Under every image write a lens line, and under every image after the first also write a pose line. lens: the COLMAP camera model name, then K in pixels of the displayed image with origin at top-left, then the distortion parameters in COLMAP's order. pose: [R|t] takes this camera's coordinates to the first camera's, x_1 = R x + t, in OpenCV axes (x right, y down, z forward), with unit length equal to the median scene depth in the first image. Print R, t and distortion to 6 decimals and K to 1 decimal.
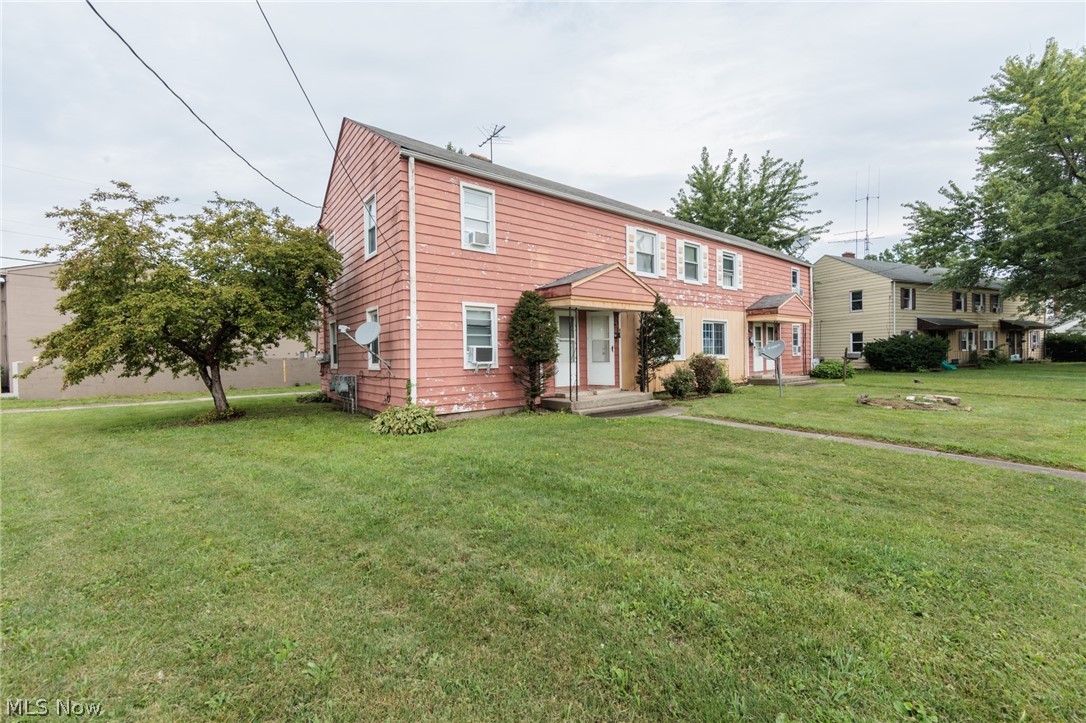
lens RADIAL K [[436.2, 0, 545.7], [0, 436.2, 360.4], [0, 0, 1]] dist [-0.001496, 0.000103]
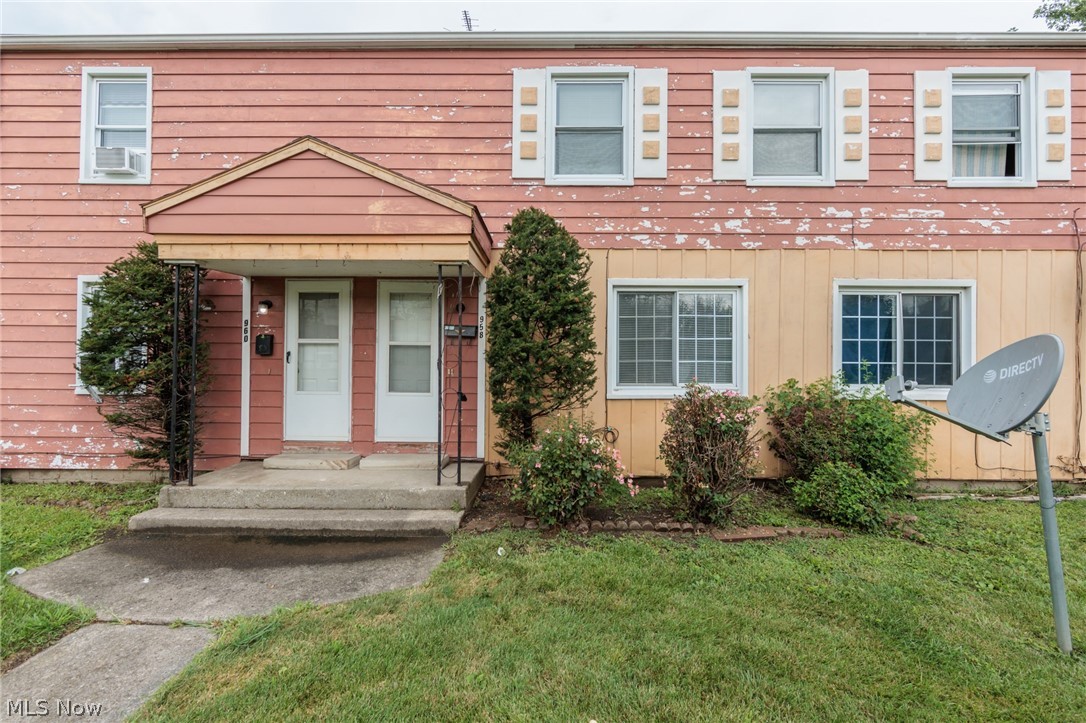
lens RADIAL K [[428.8, 0, 545.5], [0, 428.8, 360.8], [0, 0, 1]] dist [-0.001128, -0.000202]
pose [[0.775617, 0.018090, -0.630945, 0.416292], [-0.030009, 0.999516, -0.008232, -0.023908], [0.630490, 0.025319, 0.775784, 0.620834]]
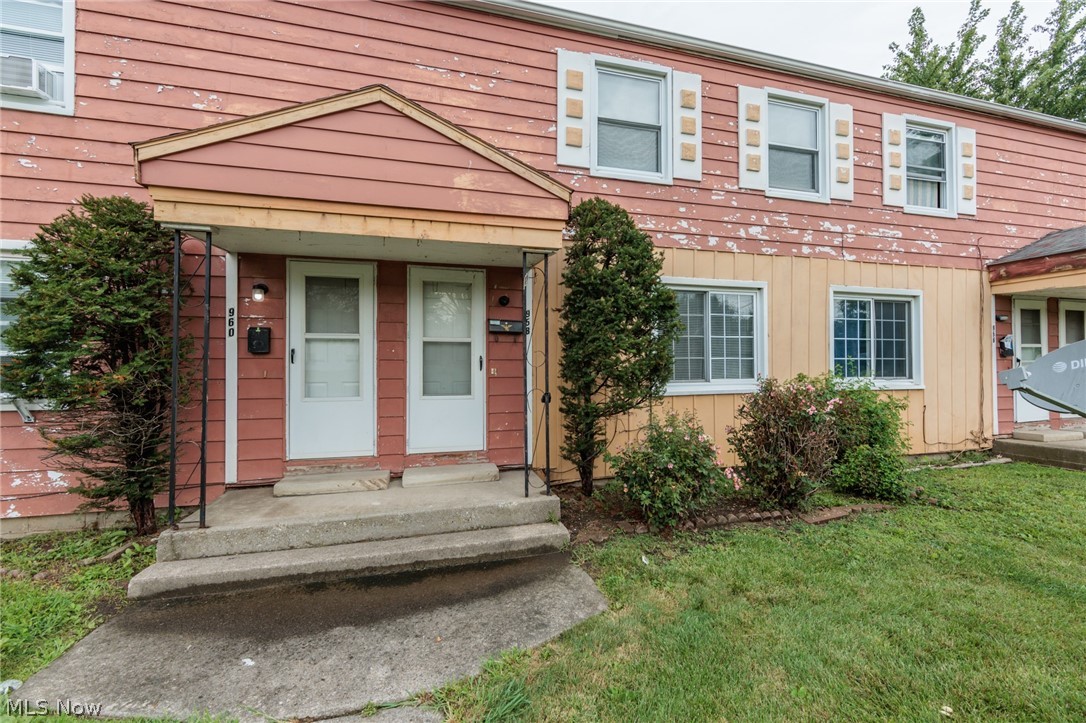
lens RADIAL K [[436.2, 0, 545.7], [0, 436.2, 360.4], [0, 0, 1]] dist [-0.001496, 0.000103]
pose [[0.916010, 0.012183, -0.400971, 0.295471], [-0.019719, 0.999698, -0.014674, -0.019406], [0.400671, 0.021348, 0.915973, 0.562558]]
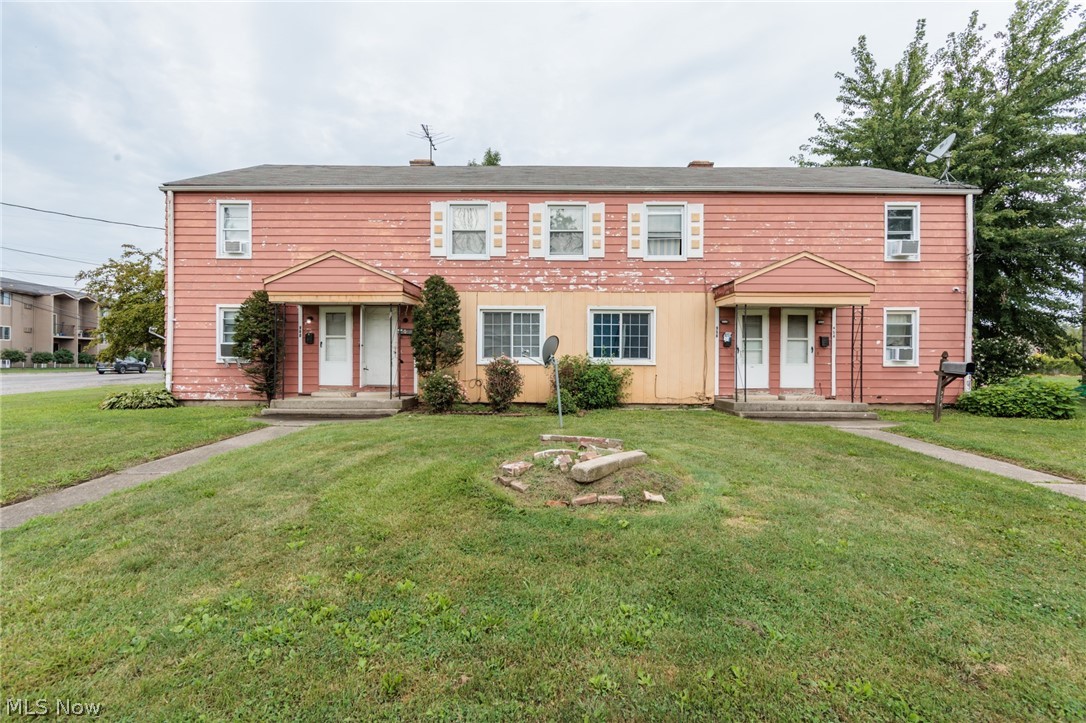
lens RADIAL K [[428.8, 0, 545.5], [0, 428.8, 360.8], [0, 0, 1]] dist [-0.001128, -0.000202]
pose [[0.777311, 0.028394, -0.628476, 0.783696], [-0.028975, 0.999537, 0.009321, -0.013538], [0.628449, 0.010965, 0.777774, 0.433897]]
